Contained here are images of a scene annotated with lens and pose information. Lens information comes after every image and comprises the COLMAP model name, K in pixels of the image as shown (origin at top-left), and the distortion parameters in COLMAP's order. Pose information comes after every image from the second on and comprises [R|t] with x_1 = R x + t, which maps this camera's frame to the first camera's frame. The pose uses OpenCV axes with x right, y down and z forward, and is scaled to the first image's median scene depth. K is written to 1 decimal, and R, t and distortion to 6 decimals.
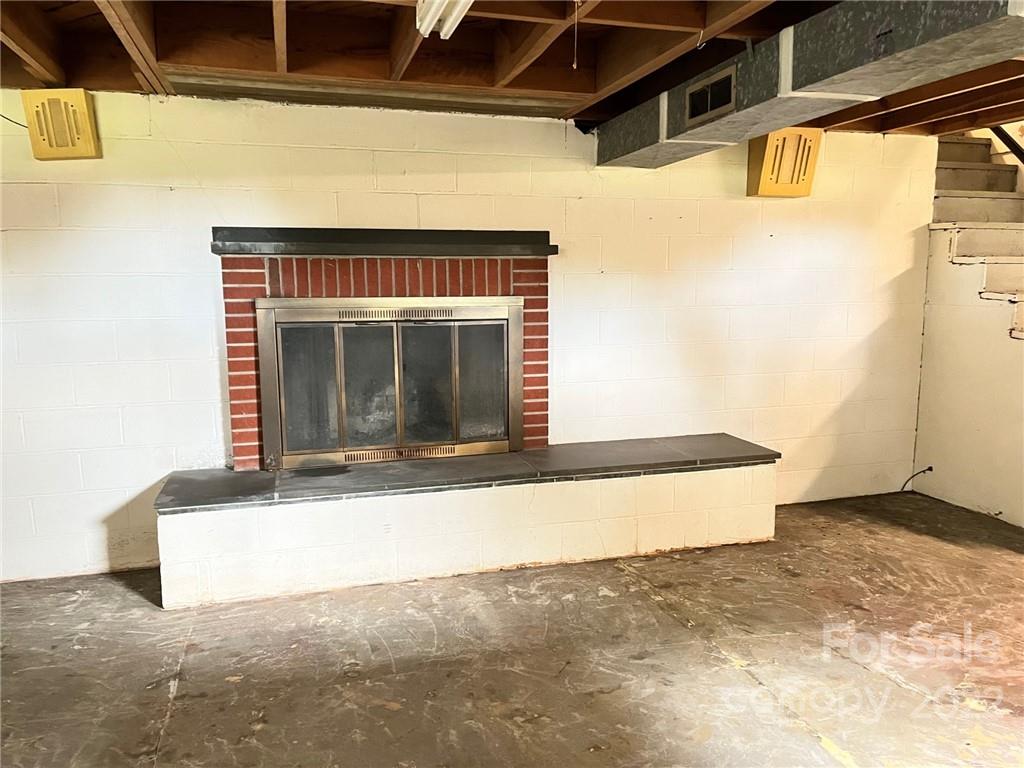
lens RADIAL K [[780.2, 0, 507.9], [0, 780.2, 397.8], [0, 0, 1]] dist [0.080680, -0.110223]
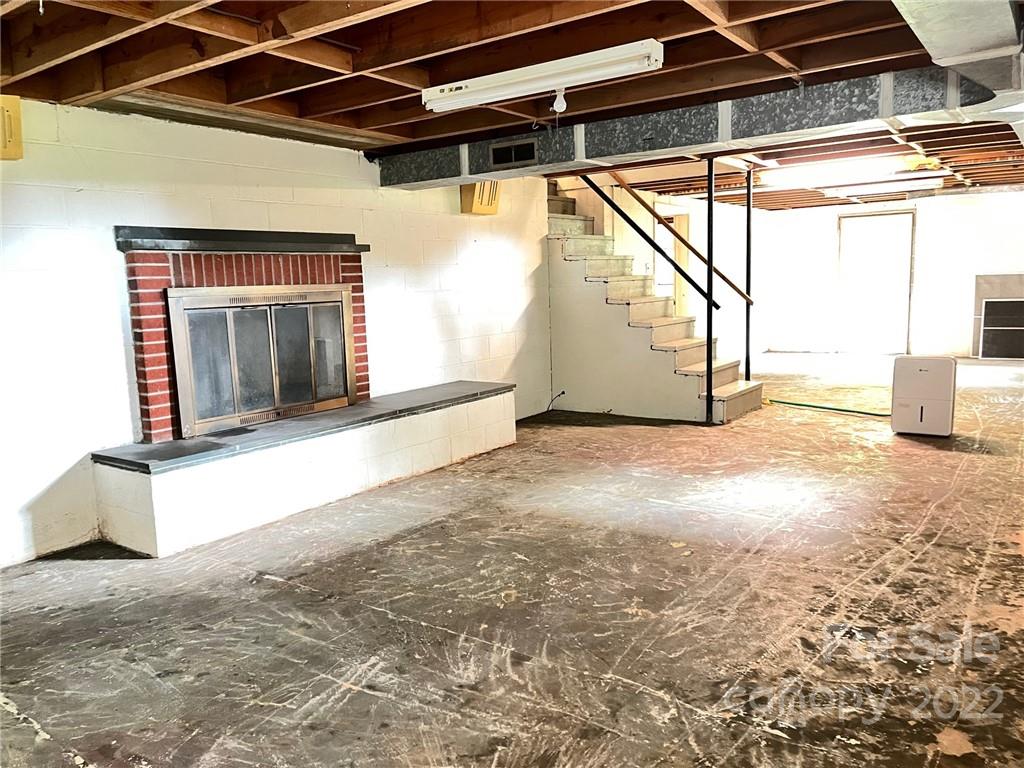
lens RADIAL K [[780.2, 0, 507.9], [0, 780.2, 397.8], [0, 0, 1]] dist [0.080680, -0.110223]
pose [[0.790513, -0.111551, 0.602201, -0.620361], [0.118862, 0.992521, 0.027823, 0.057471], [-0.600800, 0.049584, 0.797860, -0.205399]]
